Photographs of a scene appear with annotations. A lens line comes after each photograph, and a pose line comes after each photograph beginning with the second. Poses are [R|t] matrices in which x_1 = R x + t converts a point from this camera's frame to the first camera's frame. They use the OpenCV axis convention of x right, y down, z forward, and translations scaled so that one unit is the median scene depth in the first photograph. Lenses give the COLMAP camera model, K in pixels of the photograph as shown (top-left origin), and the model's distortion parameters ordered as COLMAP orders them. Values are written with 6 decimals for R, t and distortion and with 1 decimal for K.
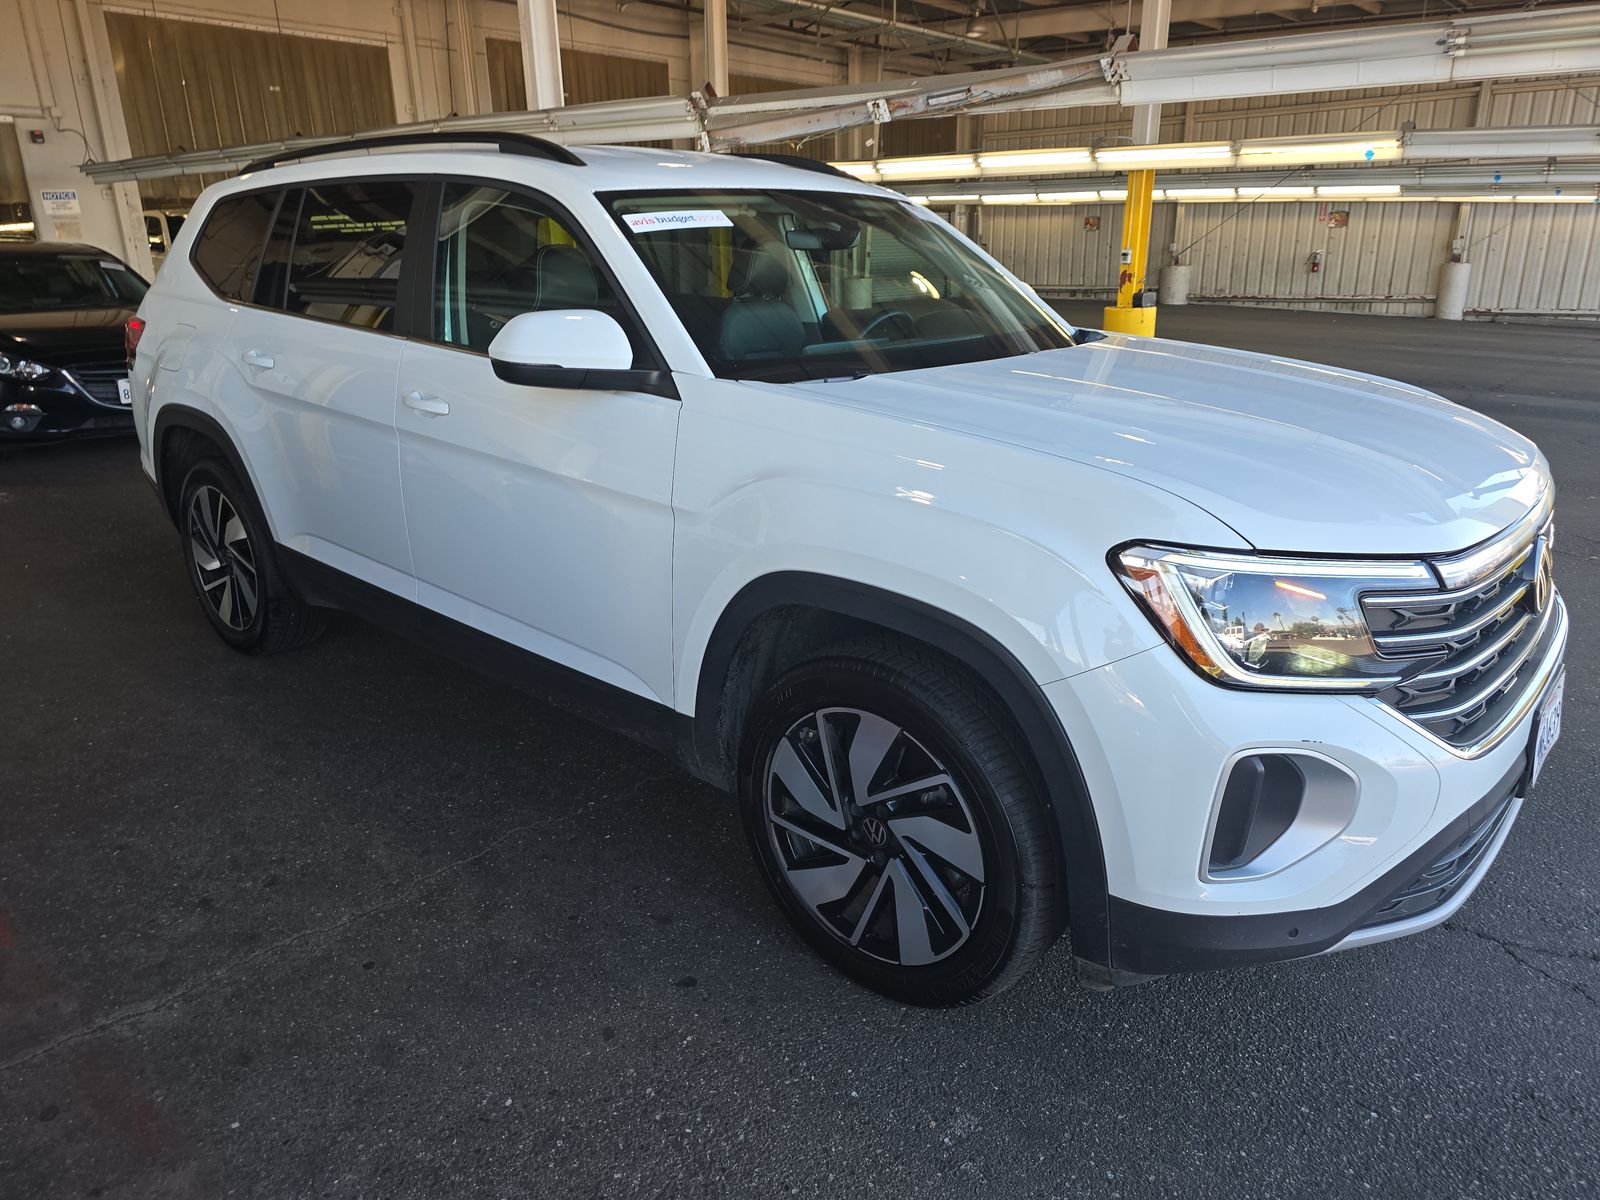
lens RADIAL K [[1076.5, 0, 807.2], [0, 1076.5, 594.8], [0, 0, 1]] dist [0.022027, -0.005802]
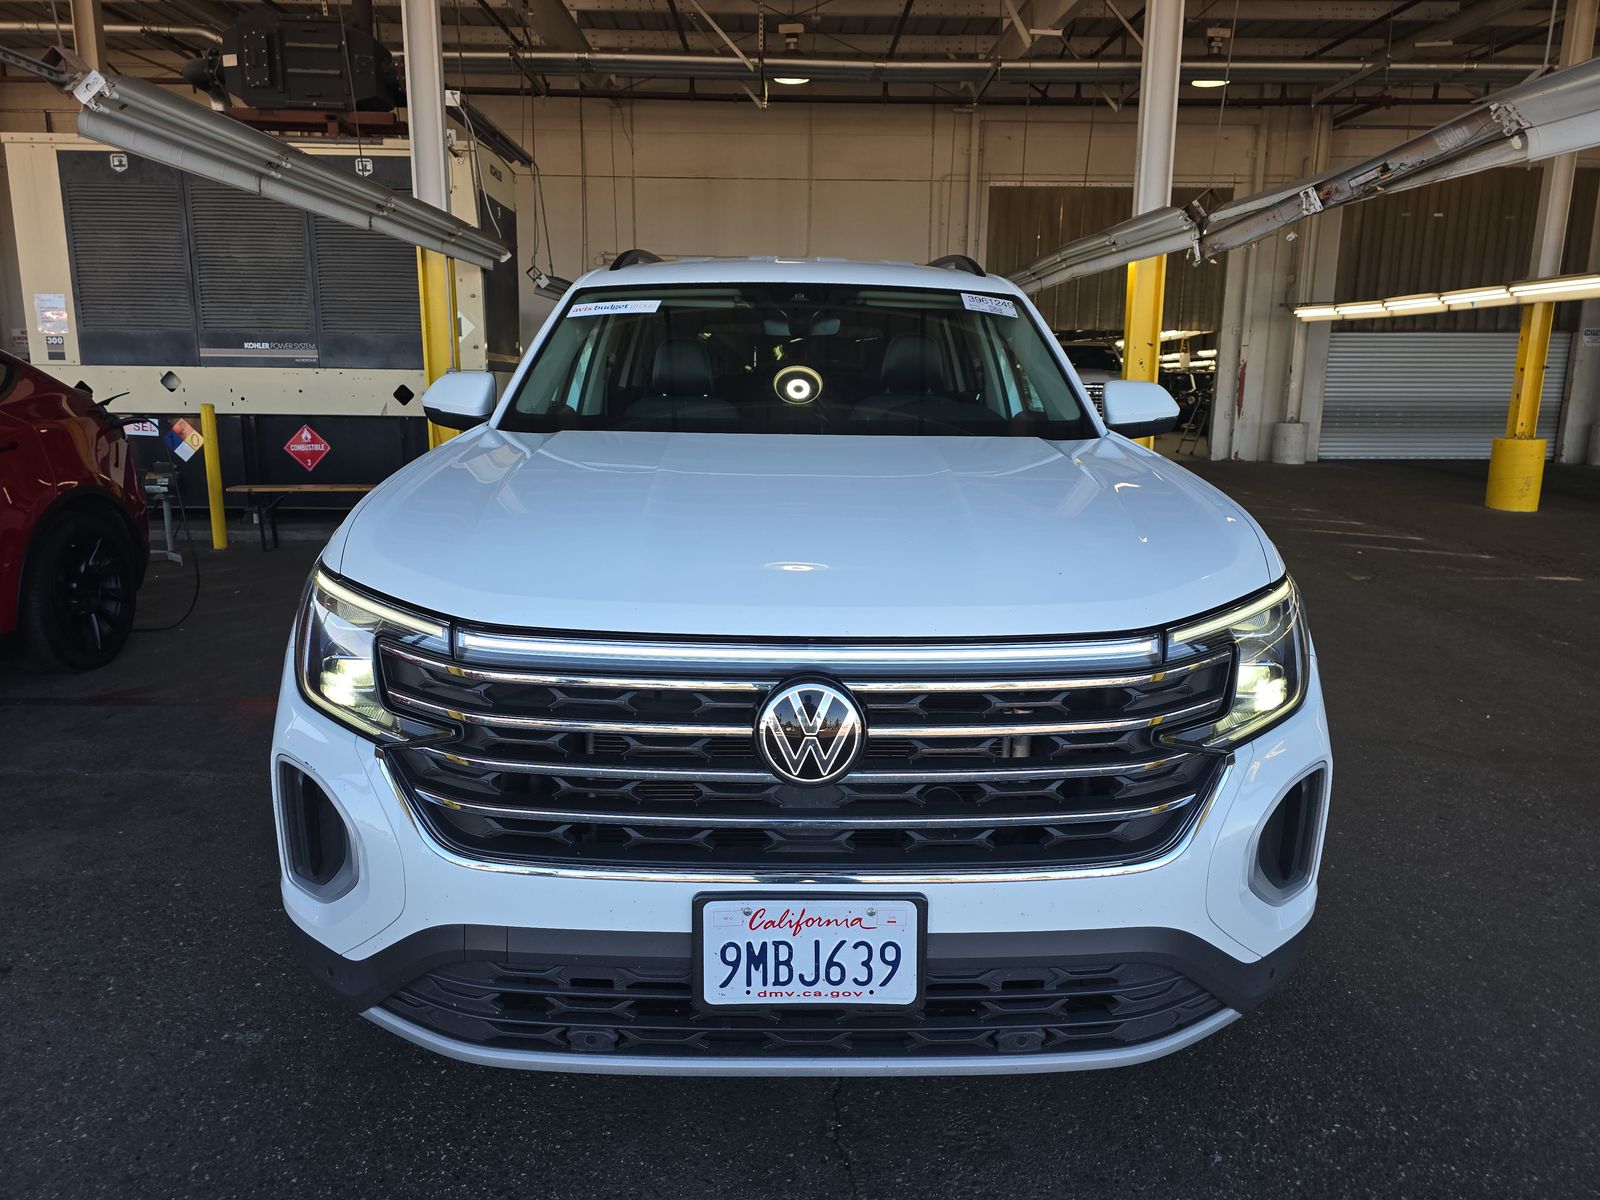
lens RADIAL K [[1076.5, 0, 798.7], [0, 1076.5, 599.0], [0, 0, 1]] dist [0.022027, -0.005802]
pose [[0.664024, 0.171582, -0.727758, 0.417123], [-0.252599, 0.967568, -0.002356, -0.036453], [0.703752, 0.185395, 0.685830, 0.168206]]
